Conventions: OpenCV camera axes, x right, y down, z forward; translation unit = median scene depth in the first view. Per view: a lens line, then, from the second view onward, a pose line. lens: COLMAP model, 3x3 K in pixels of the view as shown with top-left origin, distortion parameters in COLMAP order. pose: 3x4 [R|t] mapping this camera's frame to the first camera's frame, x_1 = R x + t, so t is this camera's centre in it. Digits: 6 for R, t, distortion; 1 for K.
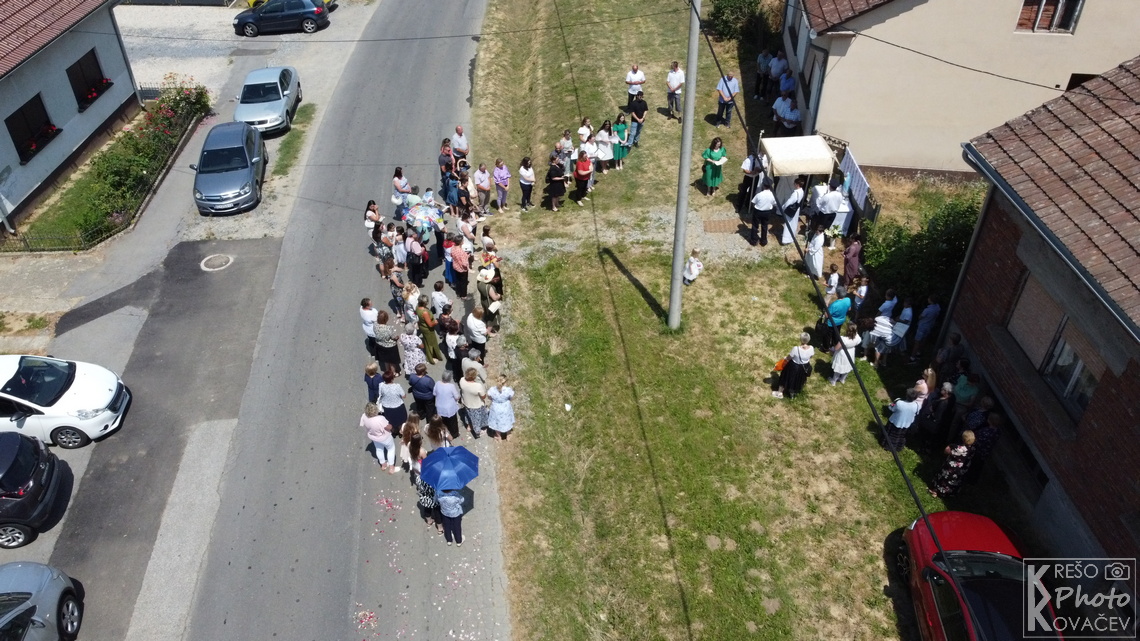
lens RADIAL K [[867.8, 0, 571.3], [0, 867.8, 319.0], [0, 0, 1]] dist [-0.008250, -0.000674]
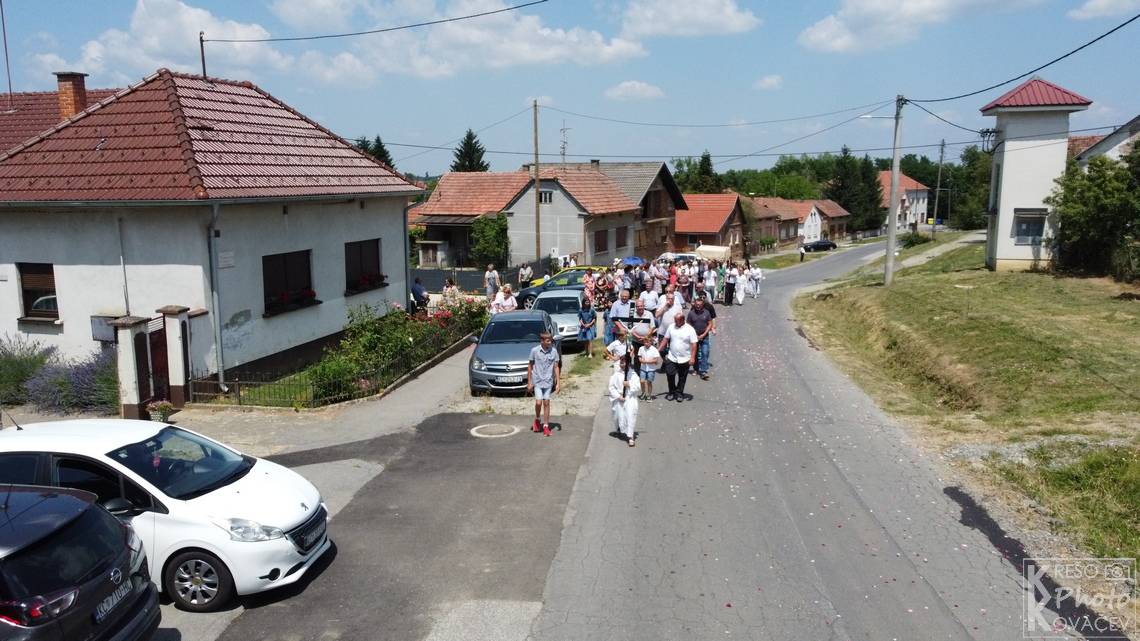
lens RADIAL K [[867.8, 0, 567.5], [0, 867.8, 318.5], [0, 0, 1]] dist [-0.008250, -0.000674]
pose [[0.971631, 0.034122, -0.234028, -0.242551], [-0.141981, 0.875536, -0.461820, 0.170740], [0.189142, 0.481946, 0.855543, 0.489437]]
